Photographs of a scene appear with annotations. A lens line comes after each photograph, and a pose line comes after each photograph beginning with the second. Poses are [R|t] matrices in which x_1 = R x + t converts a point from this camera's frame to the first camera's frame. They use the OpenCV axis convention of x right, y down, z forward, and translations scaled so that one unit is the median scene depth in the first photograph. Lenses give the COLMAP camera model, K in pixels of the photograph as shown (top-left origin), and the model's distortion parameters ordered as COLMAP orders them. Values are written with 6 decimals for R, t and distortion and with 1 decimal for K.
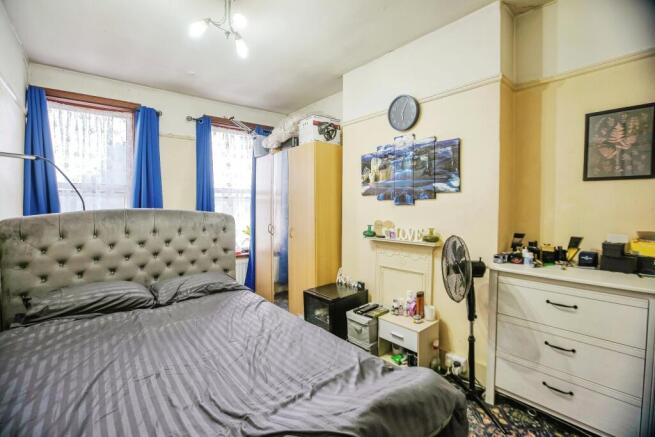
lens RADIAL K [[299.4, 0, 327.4], [0, 299.4, 217.9], [0, 0, 1]] dist [-0.029825, 0.002996]
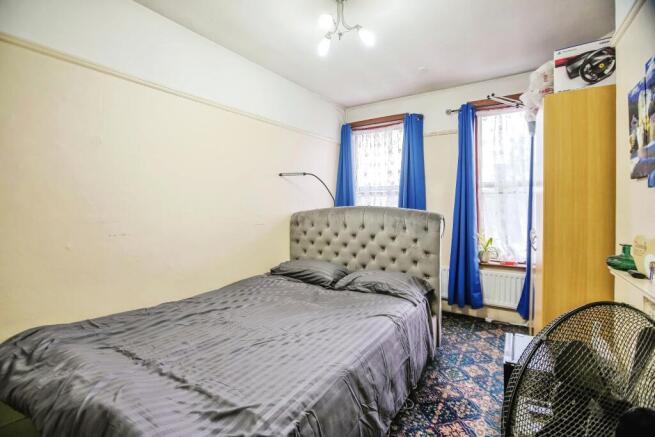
lens RADIAL K [[299.4, 0, 325.3], [0, 299.4, 205.0], [0, 0, 1]] dist [-0.029825, 0.002996]
pose [[0.316694, -0.001938, -0.948526, 0.410121], [-0.030152, 0.999472, -0.012109, -0.015704], [0.948048, 0.032435, 0.316468, 0.428449]]
